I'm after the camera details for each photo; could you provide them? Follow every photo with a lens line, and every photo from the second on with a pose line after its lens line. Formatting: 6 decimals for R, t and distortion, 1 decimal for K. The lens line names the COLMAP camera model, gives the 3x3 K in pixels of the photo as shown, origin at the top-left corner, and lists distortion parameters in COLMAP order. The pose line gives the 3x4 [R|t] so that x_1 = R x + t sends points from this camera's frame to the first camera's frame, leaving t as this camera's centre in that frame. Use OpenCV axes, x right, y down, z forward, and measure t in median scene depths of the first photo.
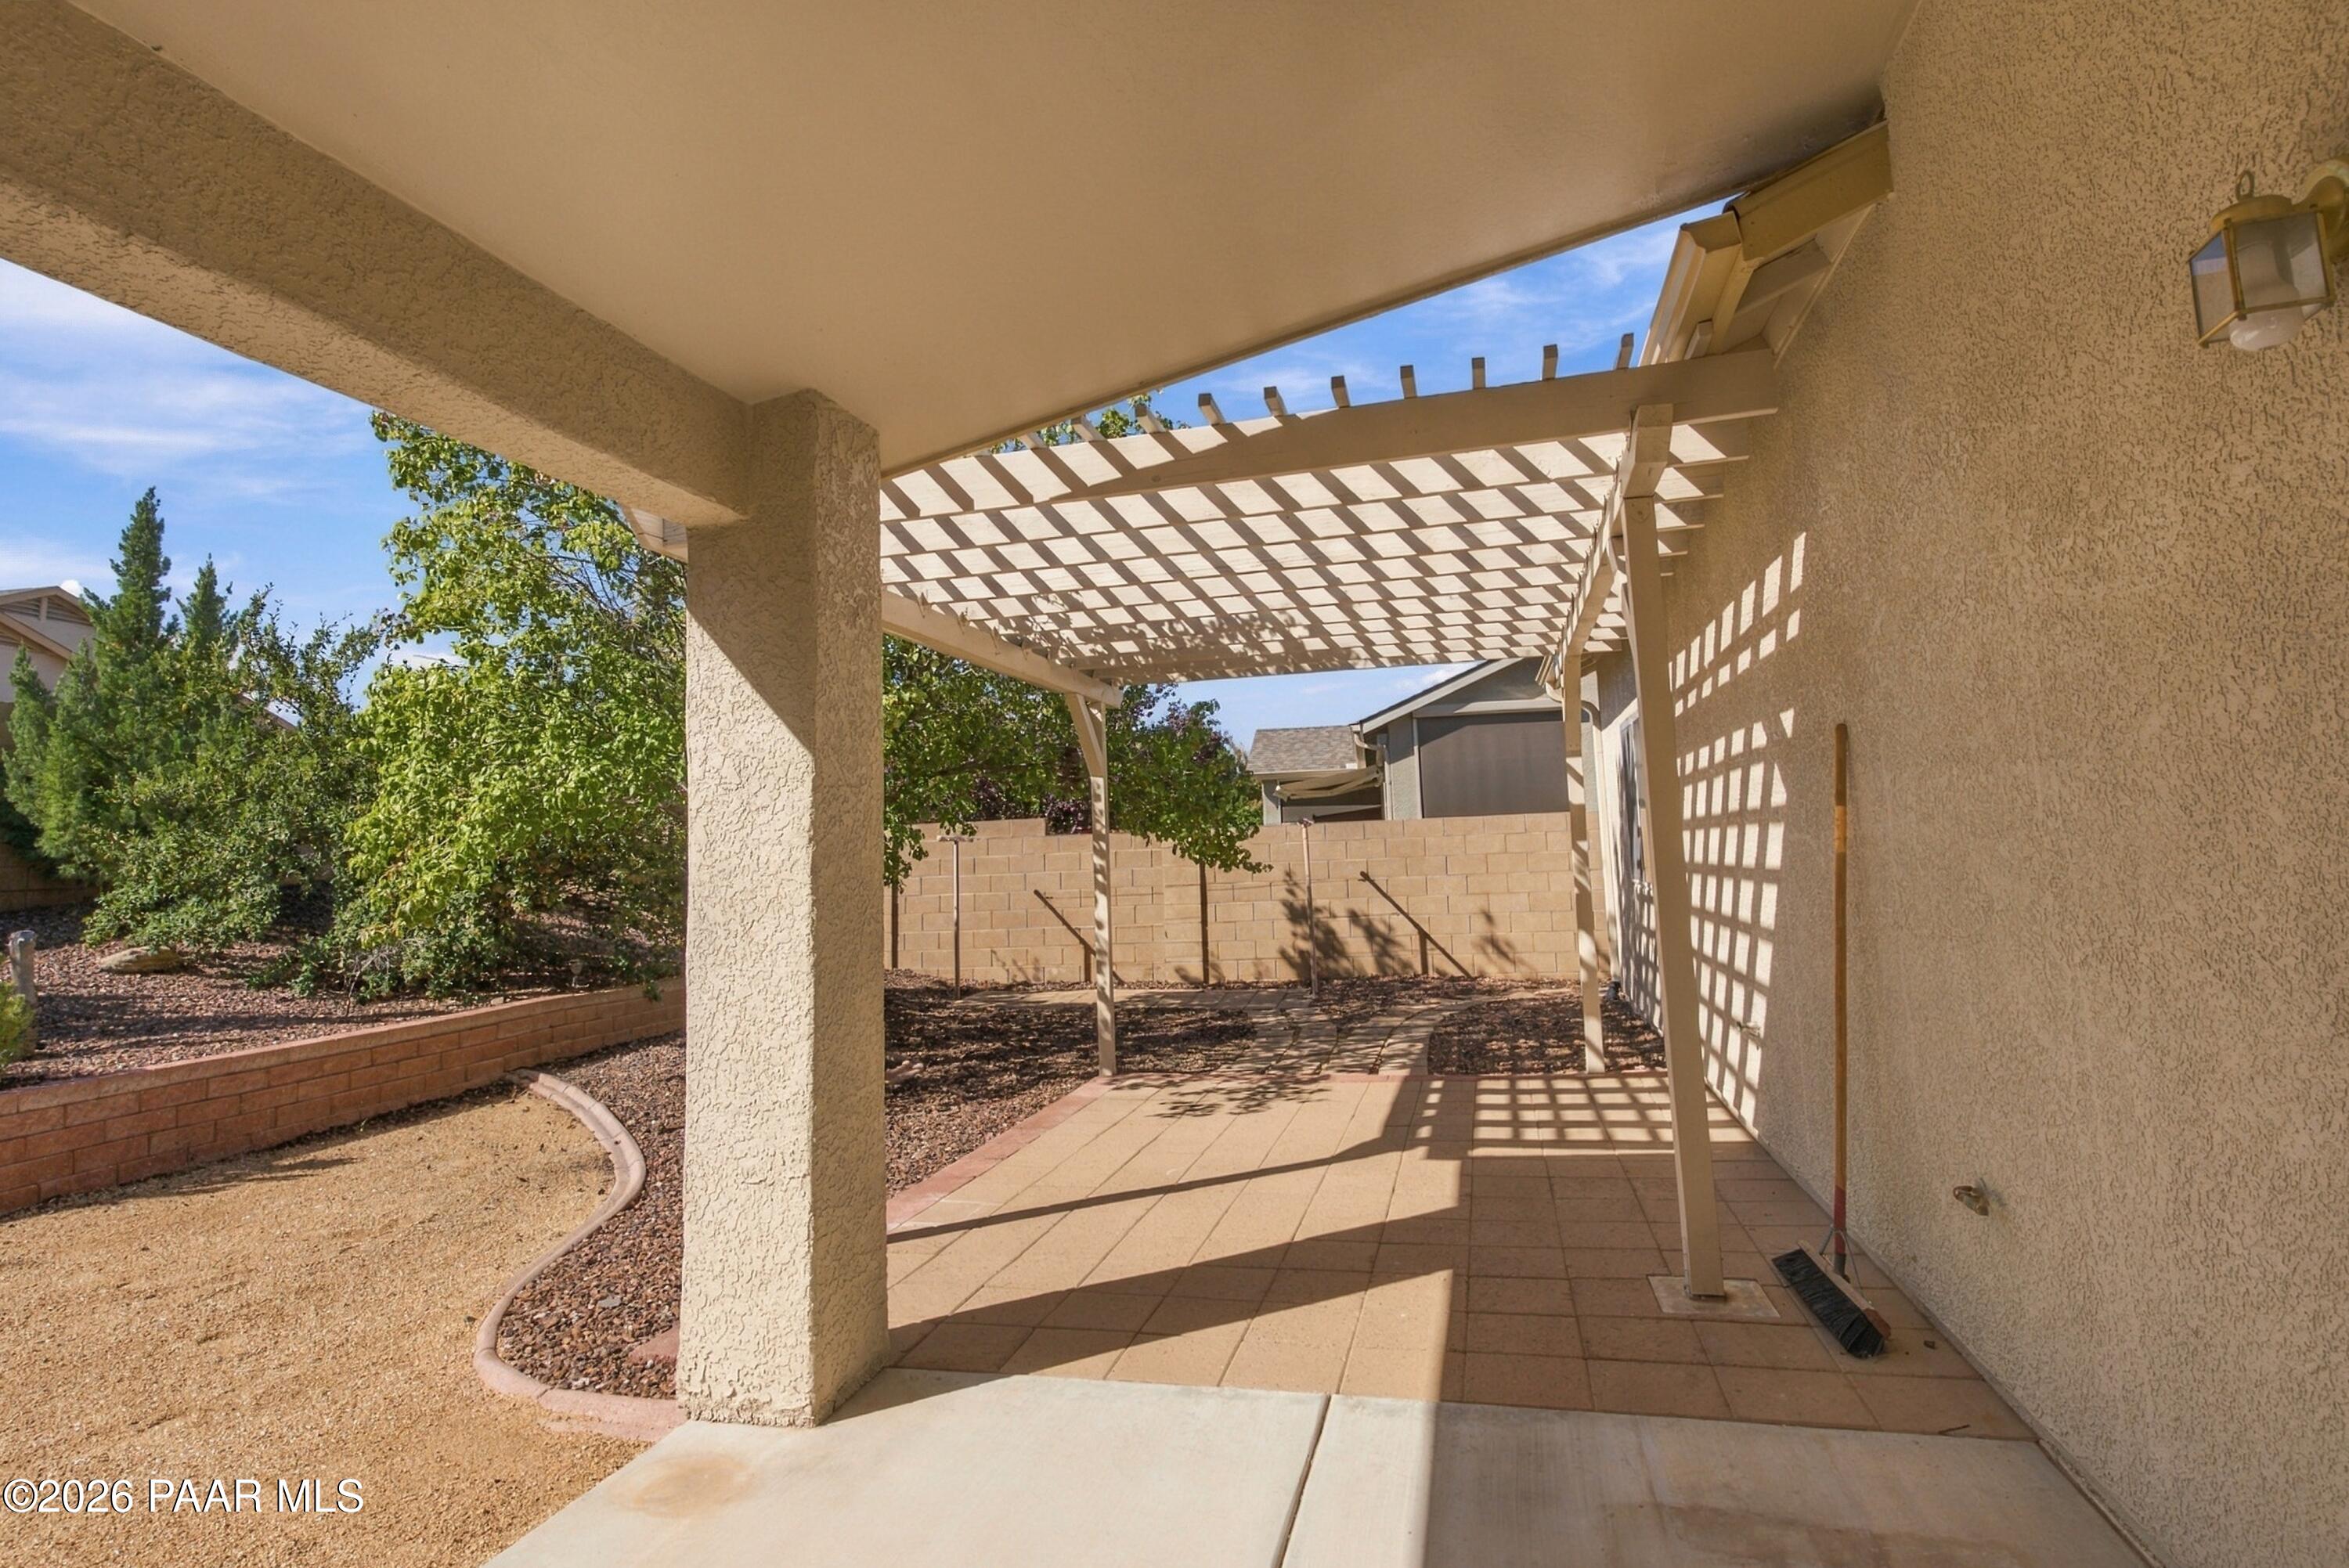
lens RADIAL K [[1201.2, 0, 1175.9], [0, 1201.2, 727.9], [0, 0, 1]] dist [0.000692, -0.000197]
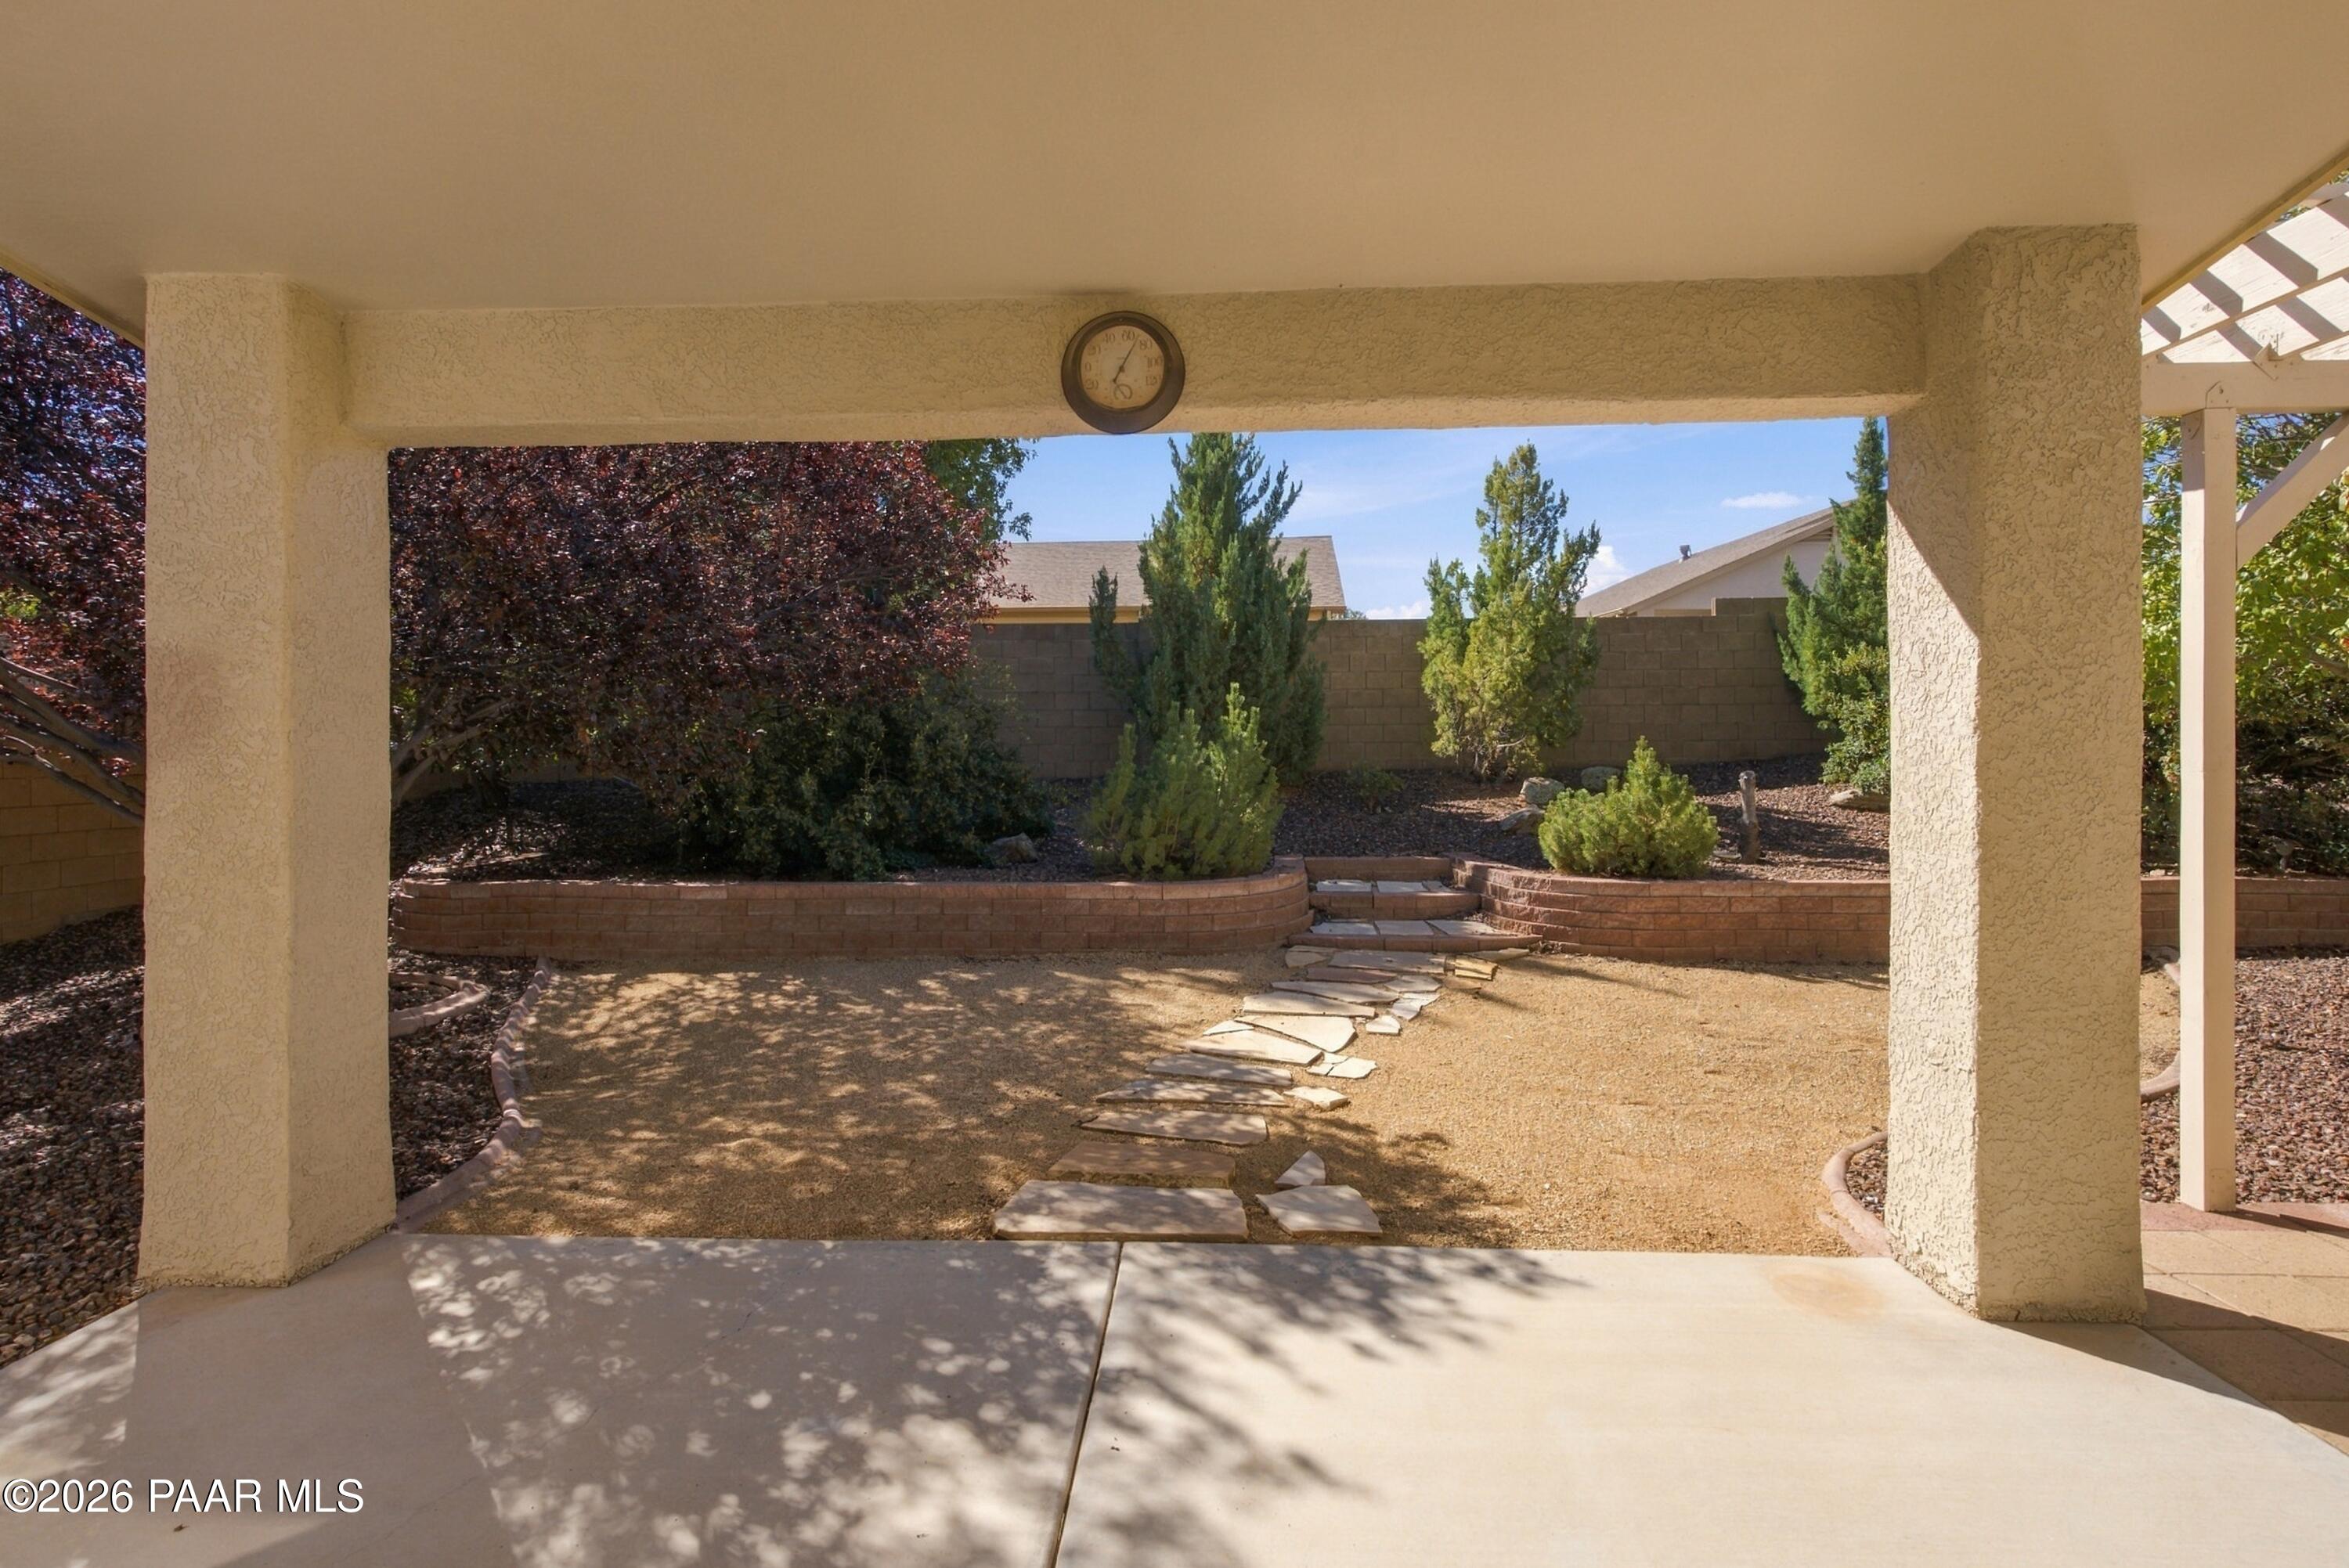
lens RADIAL K [[1155.8, 0, 1161.7], [0, 1155.8, 750.7], [0, 0, 1]] dist [0.012569, -0.000167]
pose [[0.204604, 0.040362, -0.978012, 0.184001], [0.102273, 0.992799, 0.062368, -0.005068], [0.973487, -0.112785, 0.199002, 0.077539]]
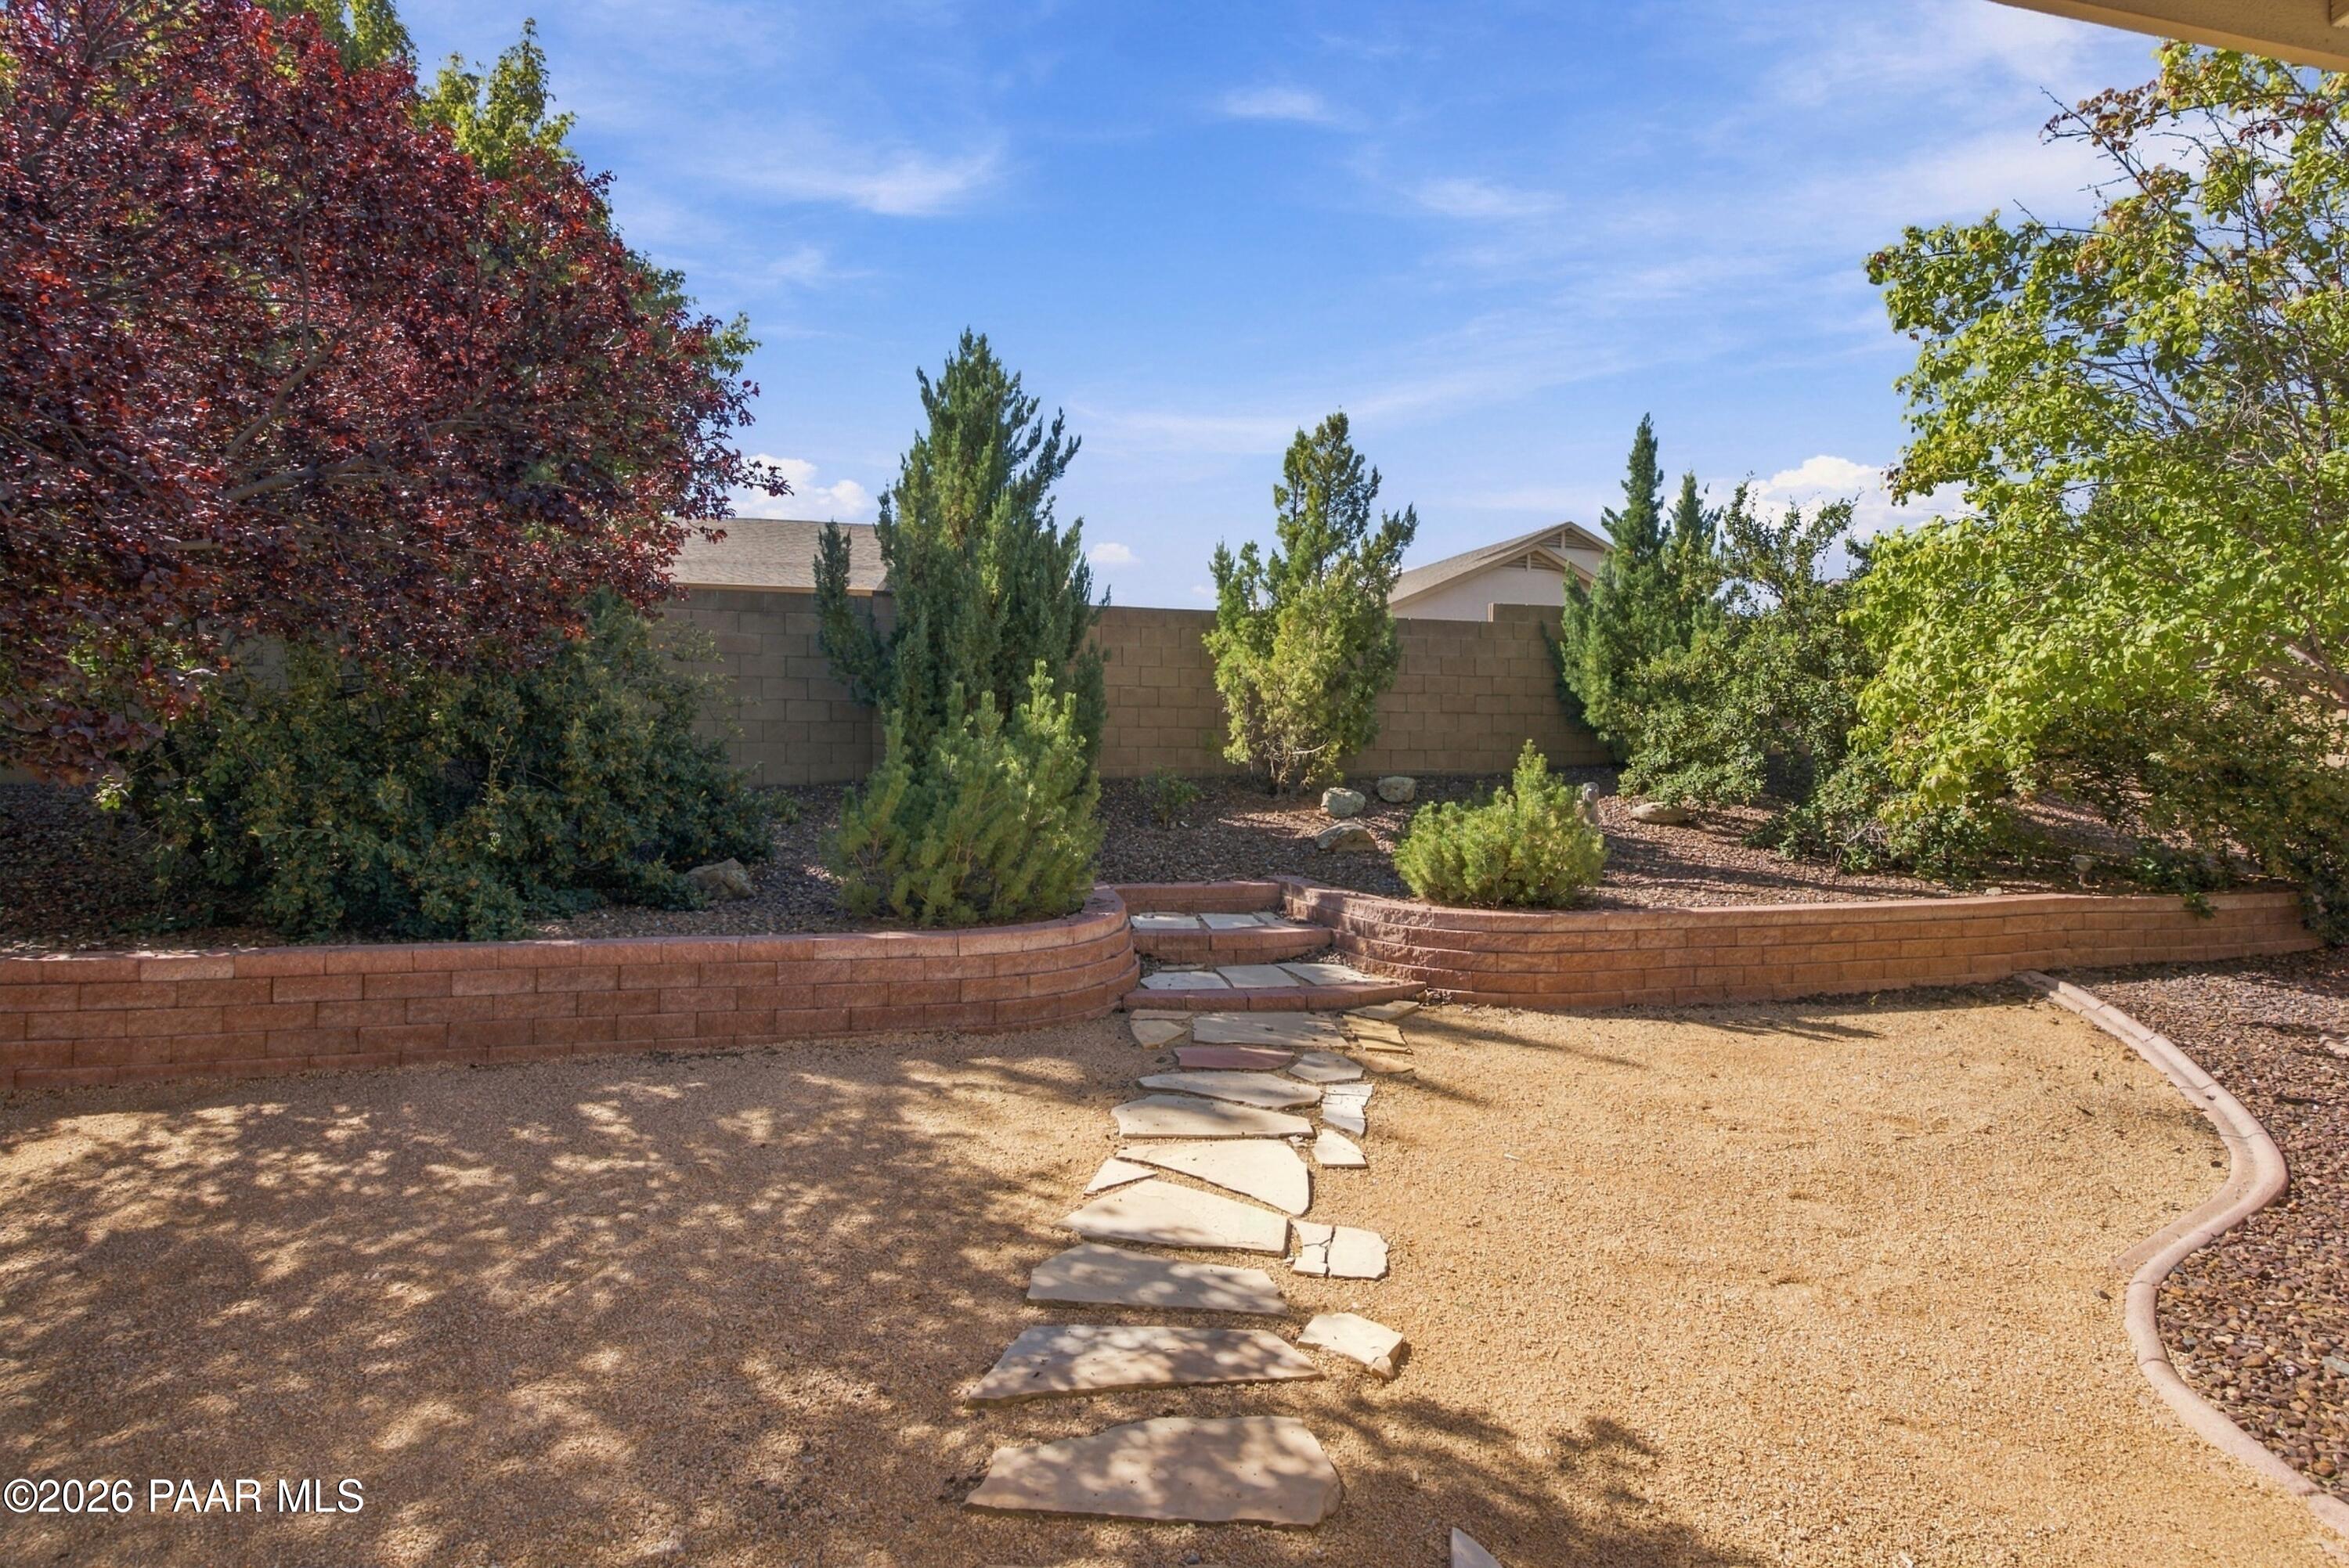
lens RADIAL K [[1127.2, 0, 1168.7], [0, 1127.2, 773.6], [0, 0, 1]] dist [-0.001272, -0.000158]
pose [[0.467132, 0.055161, -0.882465, -0.119825], [0.067245, 0.992945, 0.097662, 0.014678], [0.881627, -0.104963, 0.460127, 0.070299]]
